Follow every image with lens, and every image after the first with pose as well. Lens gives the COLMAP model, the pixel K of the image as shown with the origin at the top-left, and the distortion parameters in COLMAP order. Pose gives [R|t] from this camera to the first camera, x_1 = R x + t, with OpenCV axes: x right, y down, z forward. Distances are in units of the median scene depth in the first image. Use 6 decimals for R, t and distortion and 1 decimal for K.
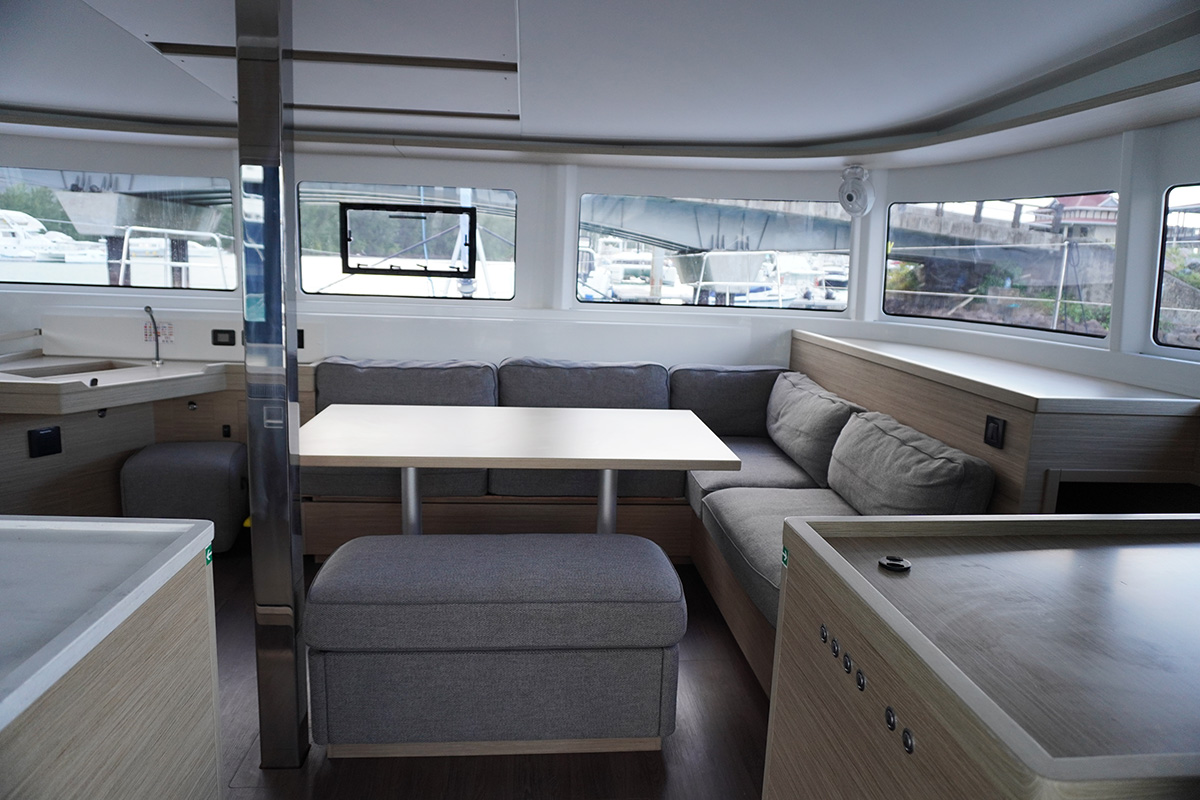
lens RADIAL K [[799.9, 0, 597.8], [0, 799.9, 394.6], [0, 0, 1]] dist [-0.061243, 0.044317]
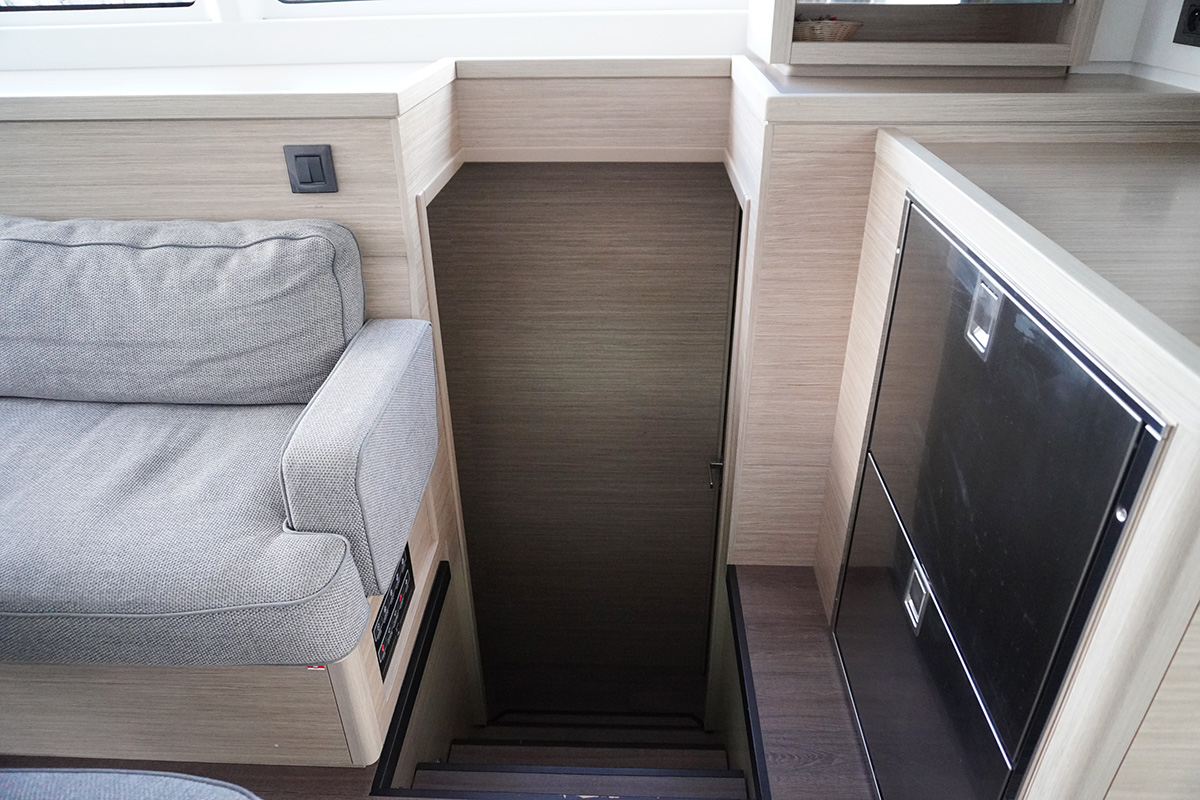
lens RADIAL K [[799.9, 0, 597.8], [0, 799.9, 394.6], [0, 0, 1]] dist [-0.061243, 0.044317]
pose [[0.124111, -0.514433, 0.848502, -0.087346], [0.177403, 0.852840, 0.491114, -0.065417], [-0.976281, 0.089575, 0.197109, 0.658460]]
